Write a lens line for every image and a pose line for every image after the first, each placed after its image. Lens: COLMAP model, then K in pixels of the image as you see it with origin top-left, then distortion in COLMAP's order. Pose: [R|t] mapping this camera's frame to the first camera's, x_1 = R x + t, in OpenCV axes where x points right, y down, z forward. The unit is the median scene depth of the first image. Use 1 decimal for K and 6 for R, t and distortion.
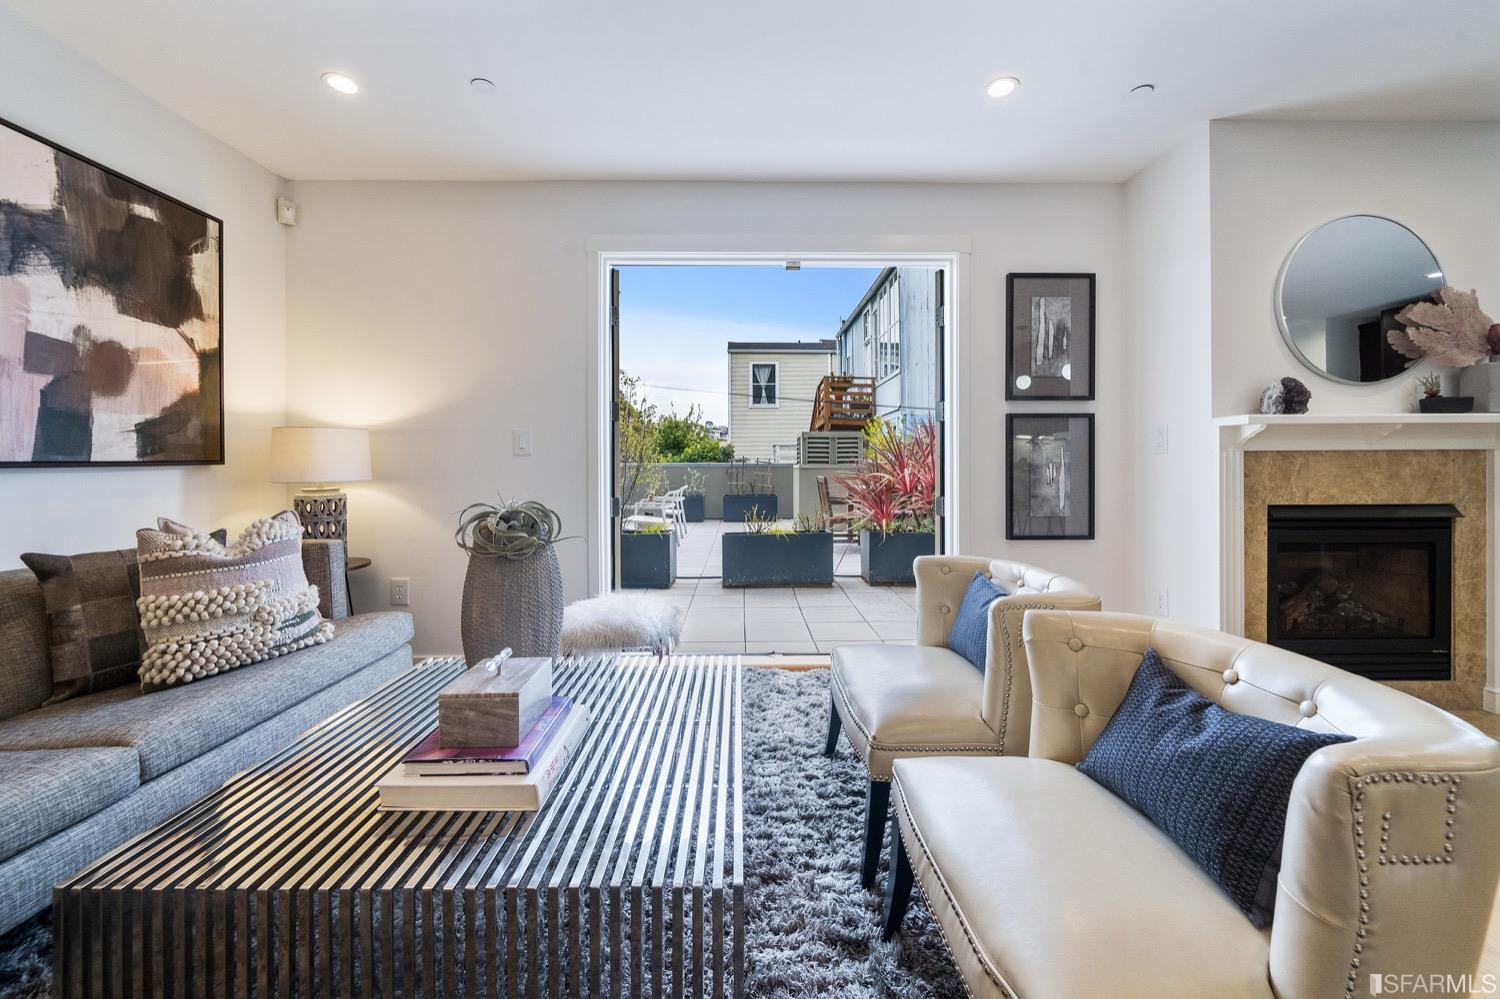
lens RADIAL K [[572.9, 0, 754.1], [0, 572.9, 464.0], [0, 0, 1]] dist [-0.001396, -0.000407]
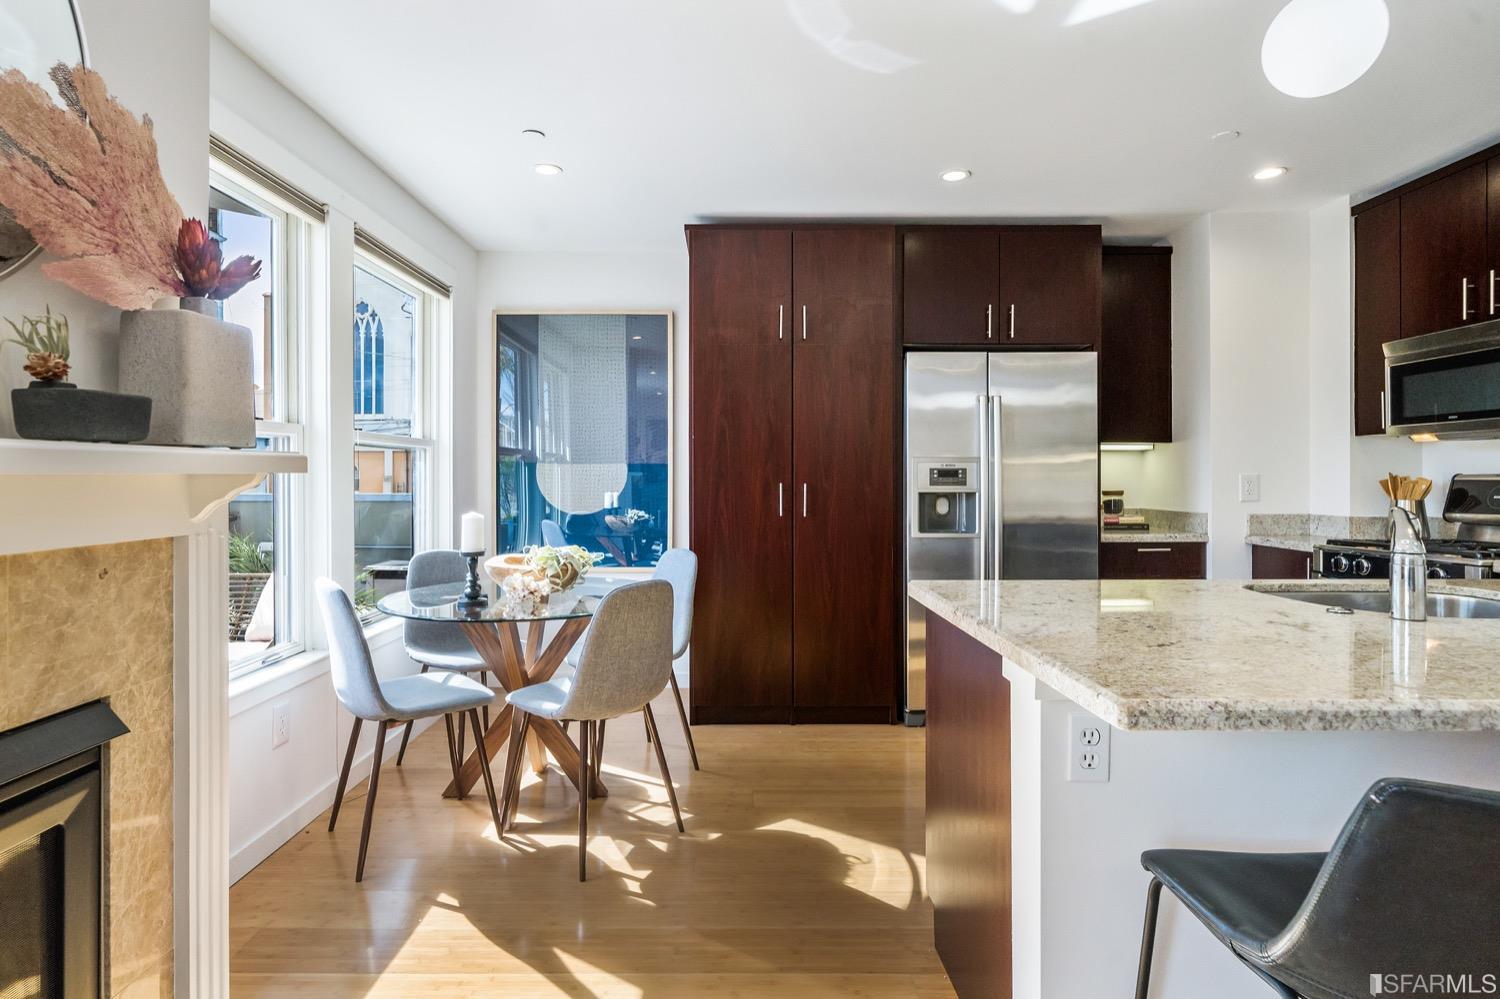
lens RADIAL K [[795.5, 0, 727.0], [0, 795.5, 476.8], [0, 0, 1]] dist [-0.001624, 0.000550]
pose [[0.030691, 0.003367, 0.999523, 0.749009], [0.003434, 0.999988, -0.003474, -0.063685], [-0.999523, 0.003539, 0.030679, 0.603889]]
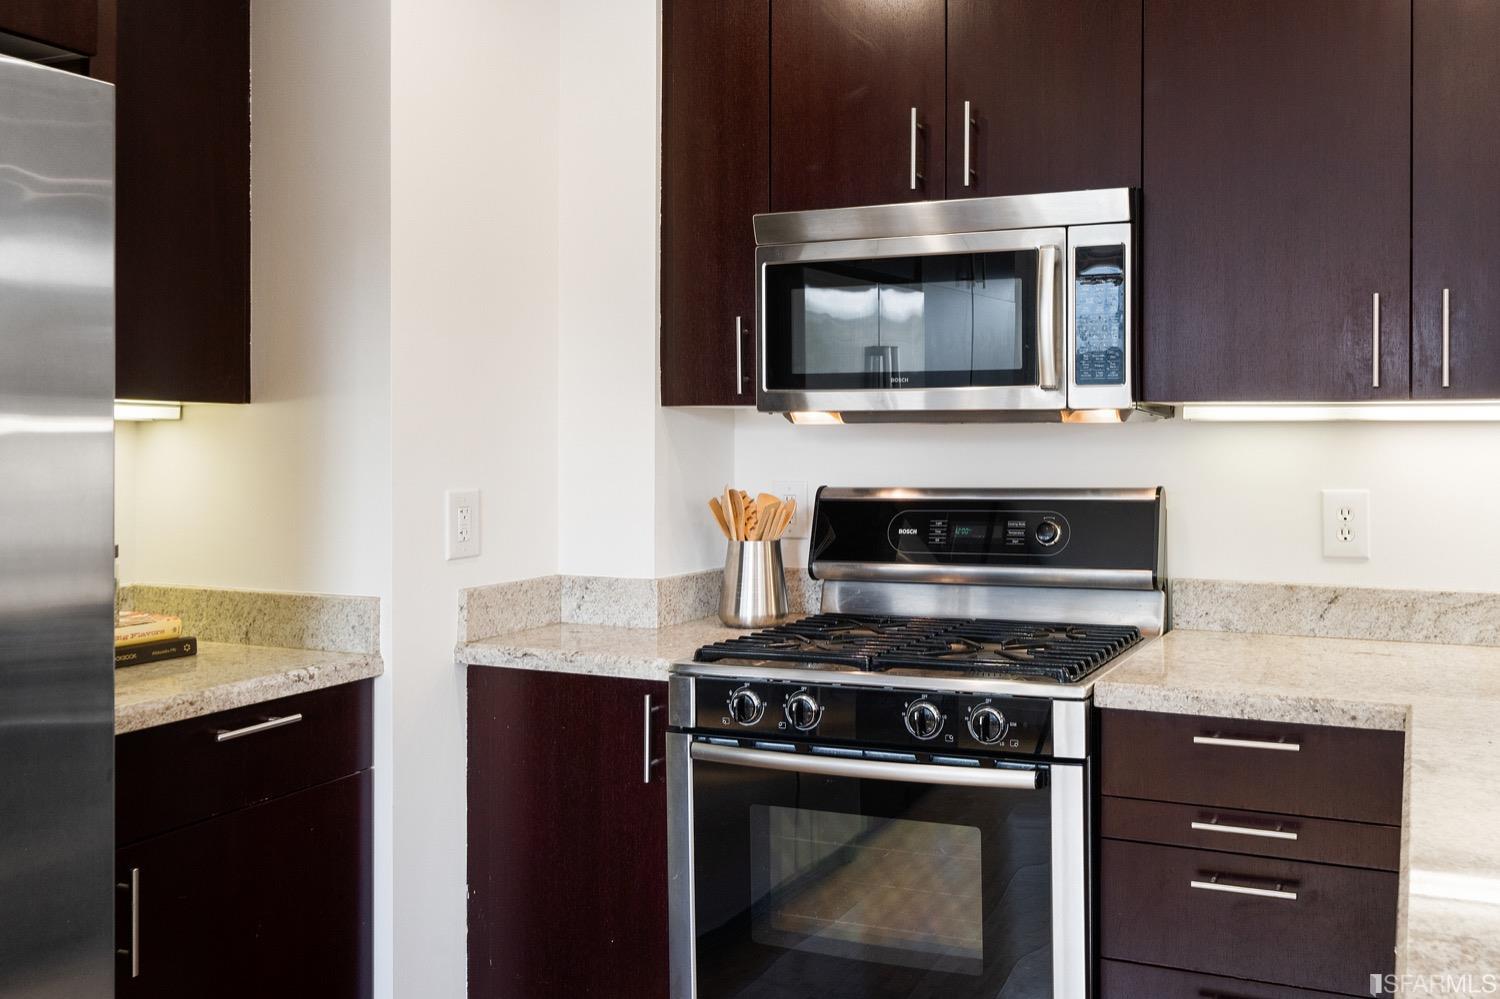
lens RADIAL K [[1274.5, 0, 943.8], [0, 1274.5, 438.0], [0, 0, 1]] dist [-0.001717, -0.003875]
pose [[-0.928260, 0.003663, 0.371913, 1.642638], [0.003123, 0.999993, -0.002054, -0.110560], [-0.371918, -0.000745, -0.928265, 0.415581]]
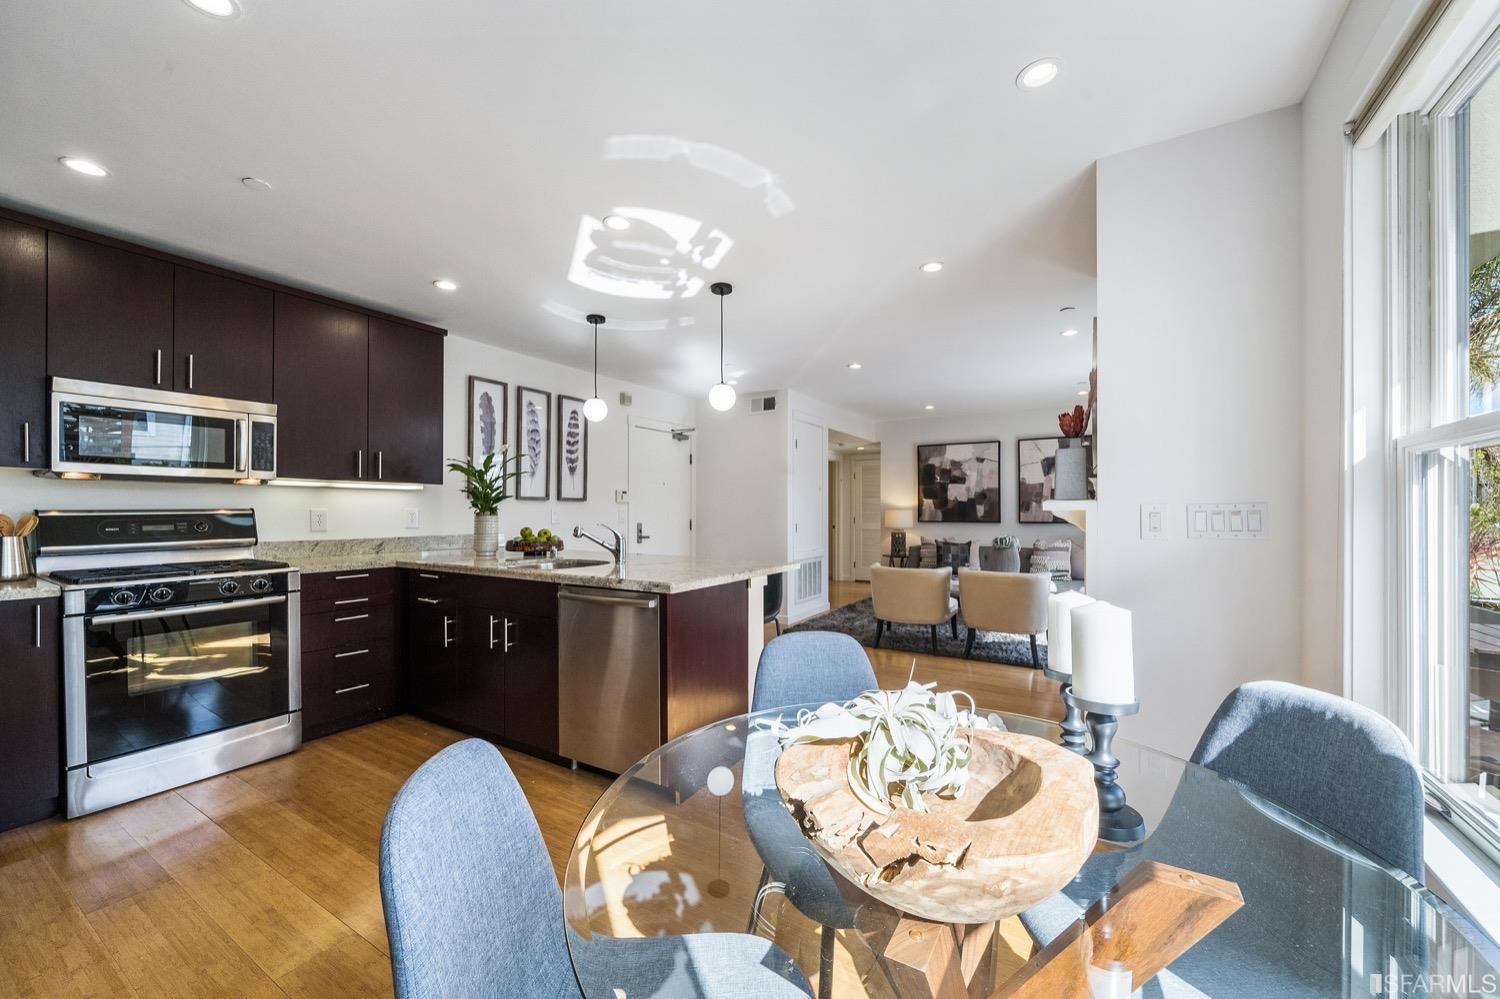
lens RADIAL K [[574.4, 0, 748.8], [0, 574.4, 507.8], [0, 0, 1]] dist [-0.001334, -0.000254]
pose [[-0.542020, -0.000785, -0.840365, 2.361333], [-0.000534, 1.000000, -0.000590, -0.072187], [0.840365, 0.000129, -0.542020, 1.036696]]
